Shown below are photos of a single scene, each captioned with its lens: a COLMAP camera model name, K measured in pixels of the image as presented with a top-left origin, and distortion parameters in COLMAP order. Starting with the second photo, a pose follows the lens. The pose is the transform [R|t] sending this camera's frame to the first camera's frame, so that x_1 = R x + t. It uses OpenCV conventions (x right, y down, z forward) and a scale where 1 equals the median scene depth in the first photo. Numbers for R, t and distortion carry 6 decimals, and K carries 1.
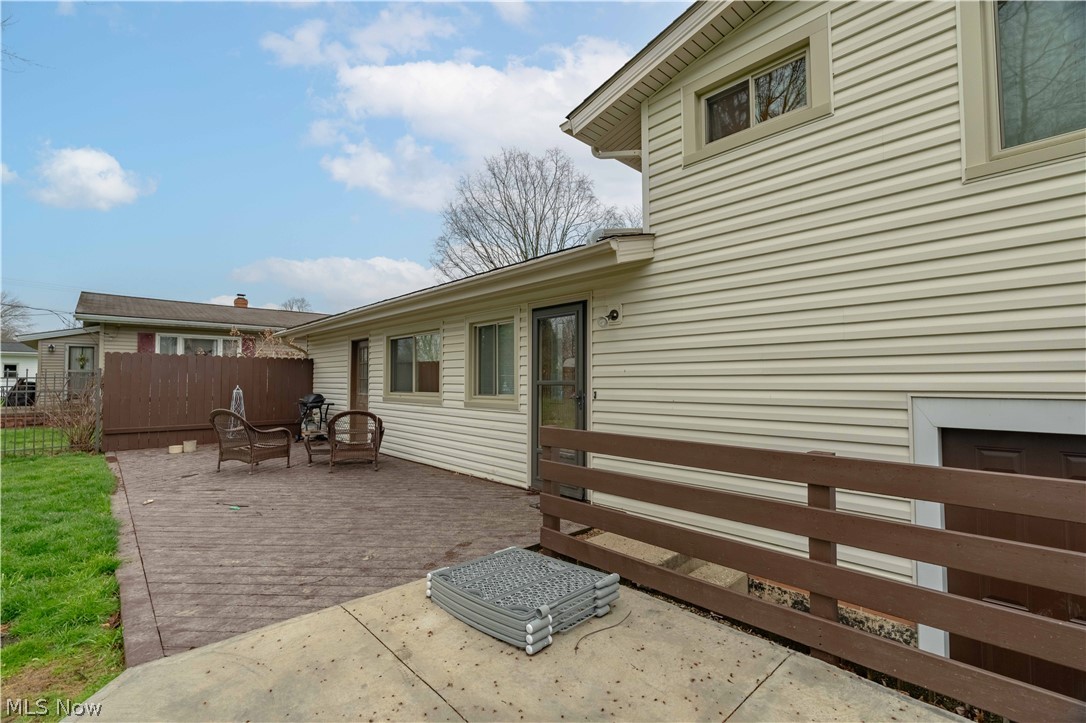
lens RADIAL K [[472.0, 0, 537.0], [0, 472.0, 357.3], [0, 0, 1]] dist [-0.003706, -0.000167]
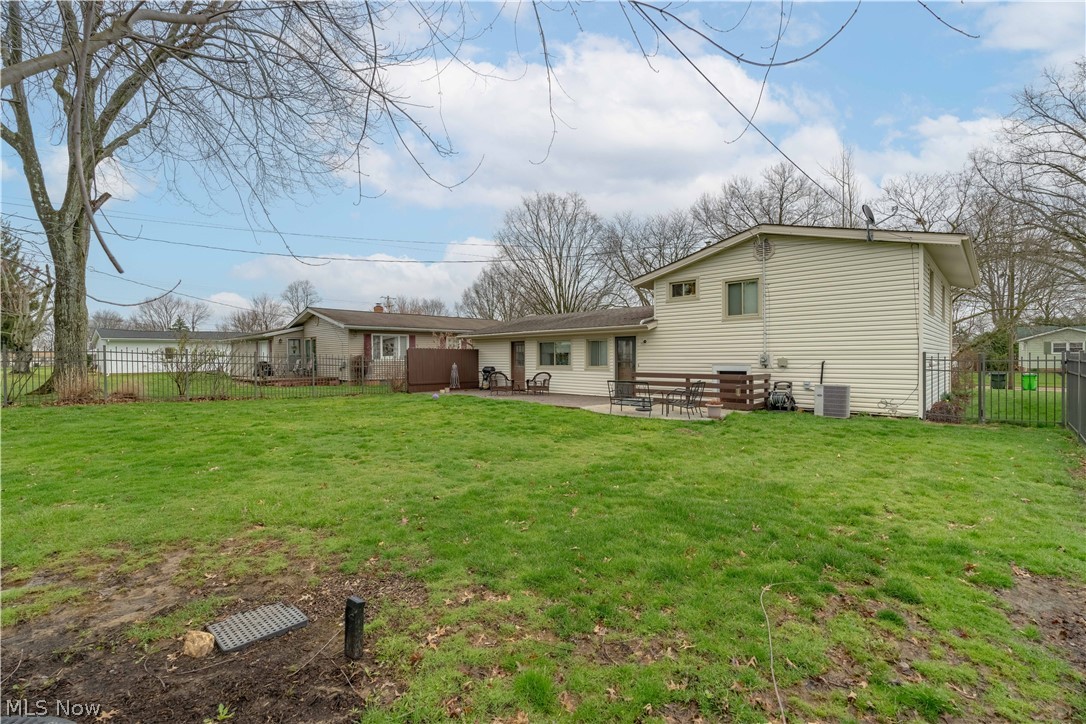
lens RADIAL K [[472.0, 0, 548.8], [0, 472.0, 361.8], [0, 0, 1]] dist [-0.003706, -0.000167]
pose [[0.997639, -0.003927, 0.068566, -0.381094], [-0.000081, 0.998296, 0.058348, -0.071291], [-0.068678, -0.058216, 0.995939, -1.172639]]
